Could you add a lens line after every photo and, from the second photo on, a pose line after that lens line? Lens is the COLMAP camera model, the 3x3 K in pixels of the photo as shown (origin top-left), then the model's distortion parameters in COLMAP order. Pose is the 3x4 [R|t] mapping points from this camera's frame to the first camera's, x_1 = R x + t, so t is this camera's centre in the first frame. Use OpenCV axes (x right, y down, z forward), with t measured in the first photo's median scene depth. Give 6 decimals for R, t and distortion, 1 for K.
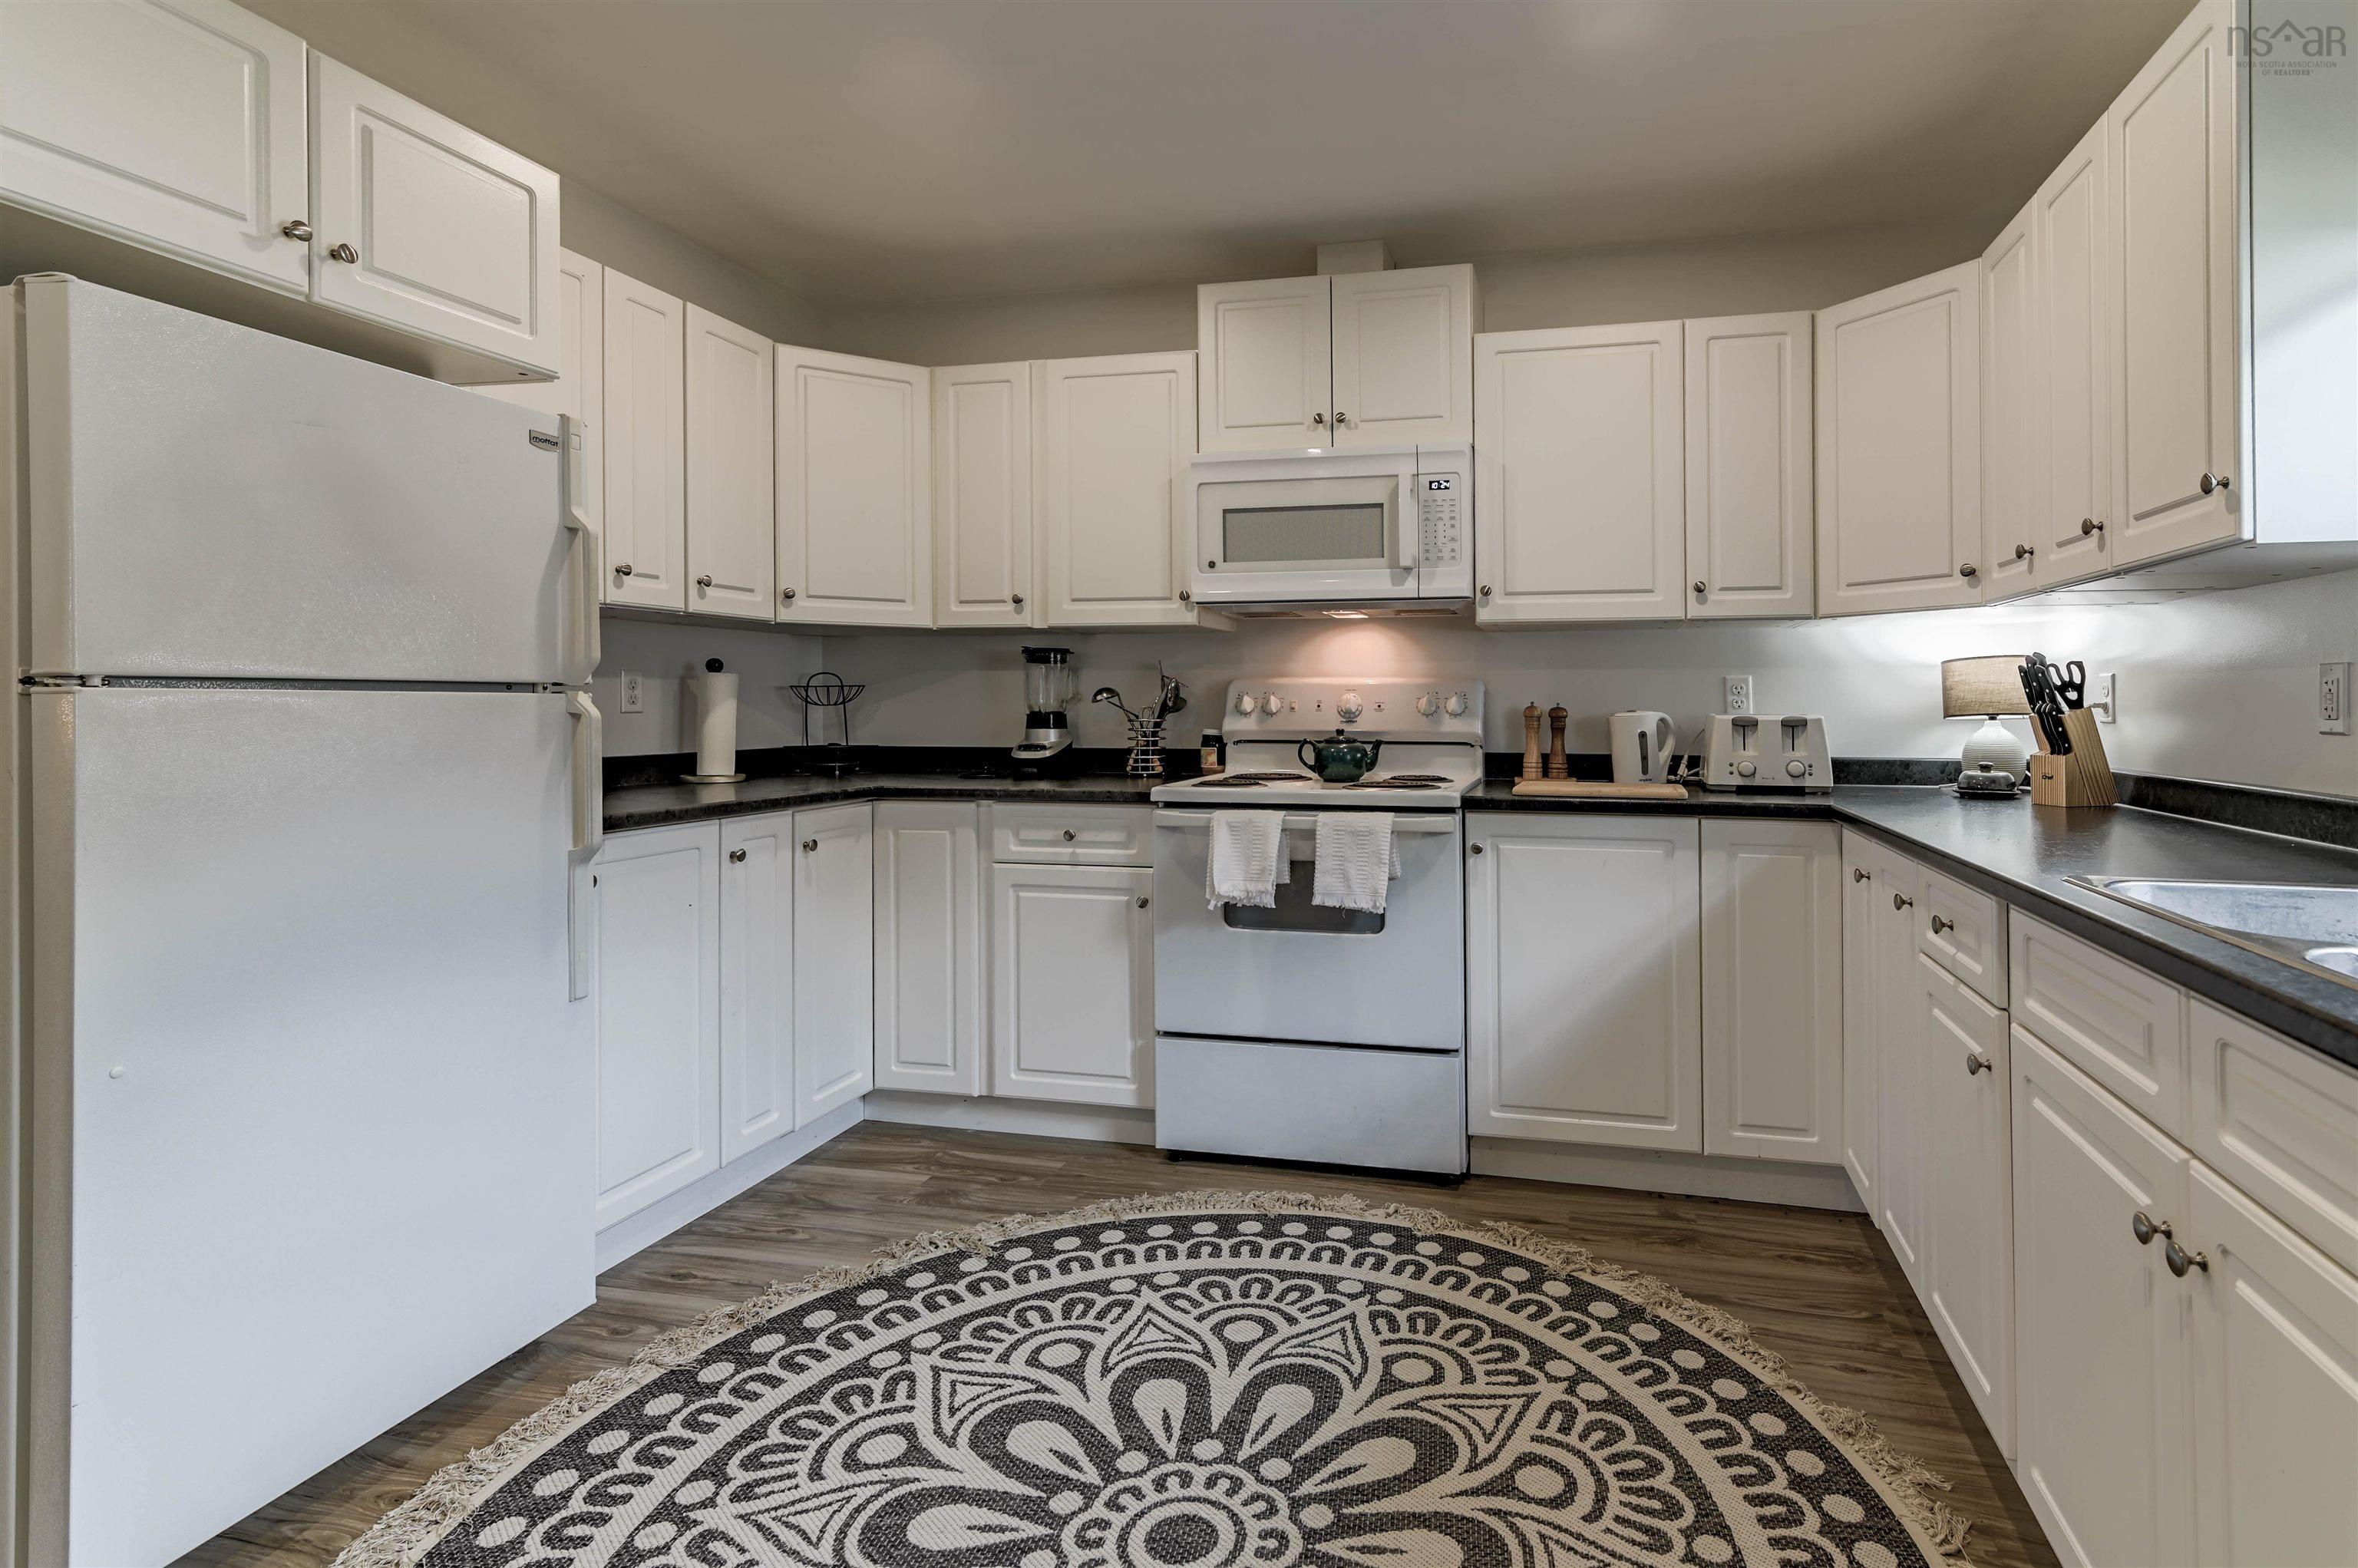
lens RADIAL K [[1714.6, 0, 1176.8], [0, 1714.6, 822.2], [0, 0, 1]] dist [0.035760, -0.006415]
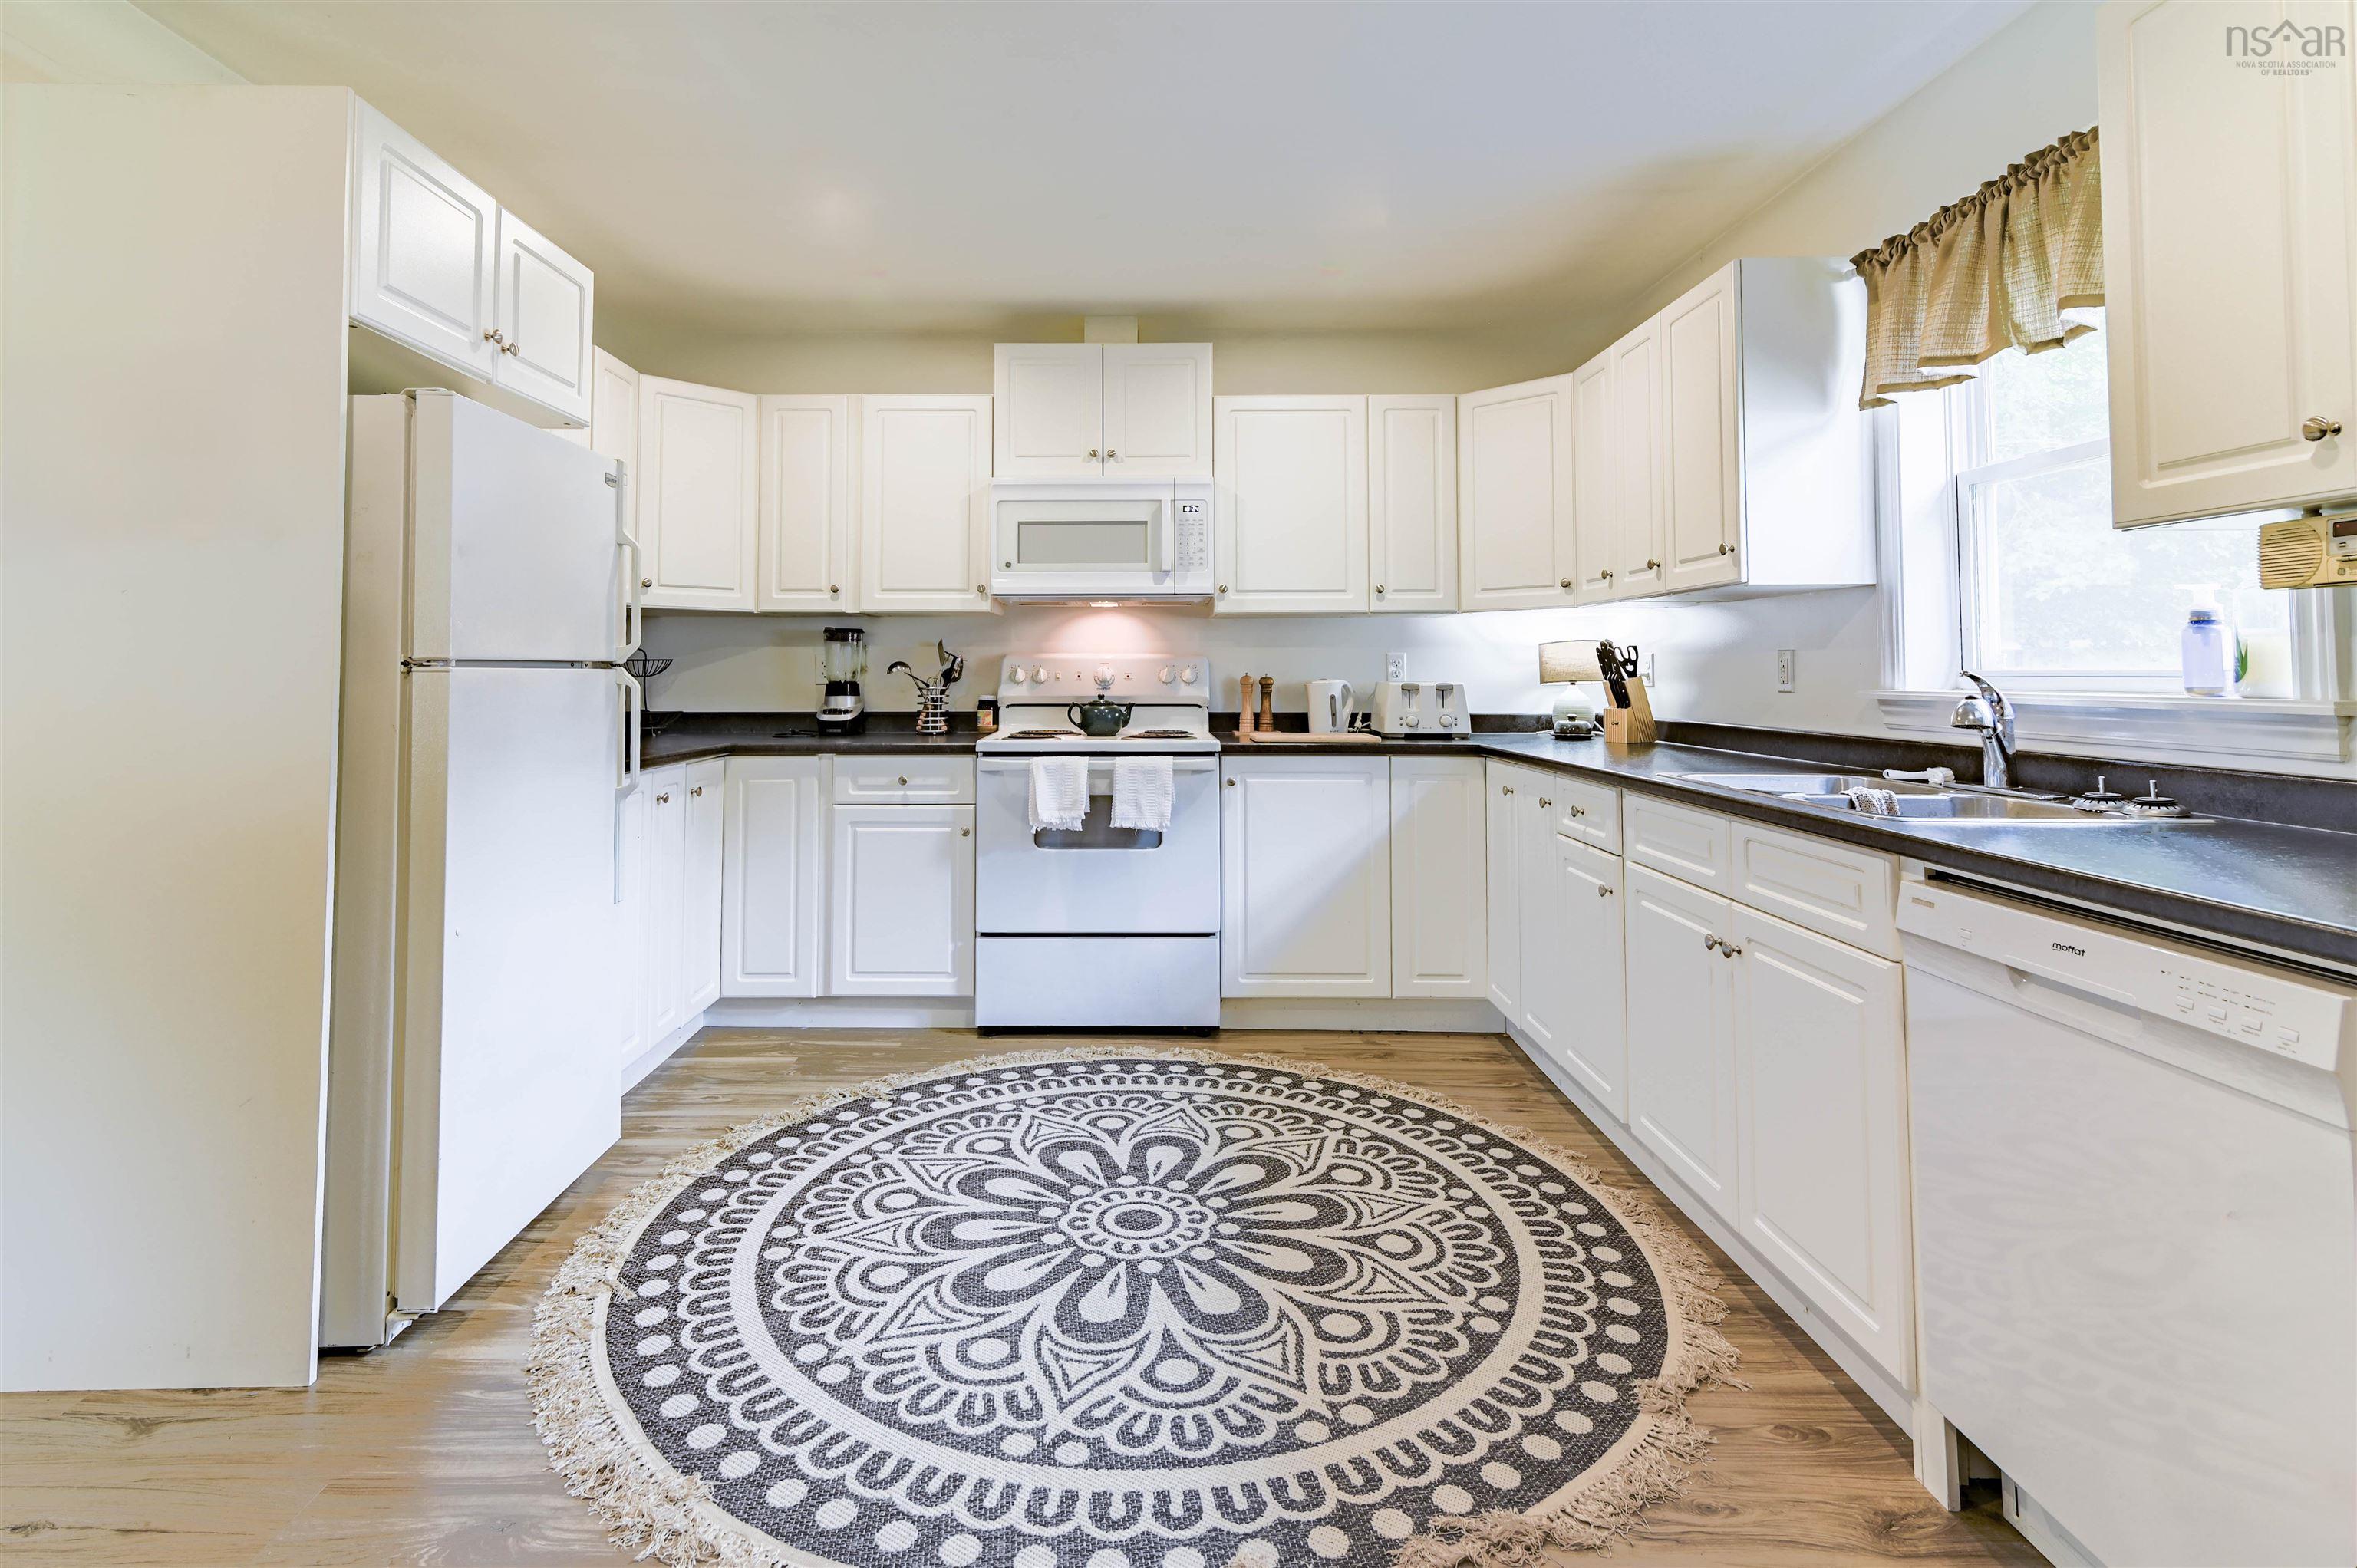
lens RADIAL K [[1713.8, 0, 1176.3], [0, 1713.8, 822.2], [0, 0, 1]] dist [0.035760, -0.006415]
pose [[0.967571, -0.024681, 0.251389, -0.197803], [0.020147, 0.999585, 0.020593, 0.017552], [-0.251793, -0.014860, 0.967667, -0.281156]]
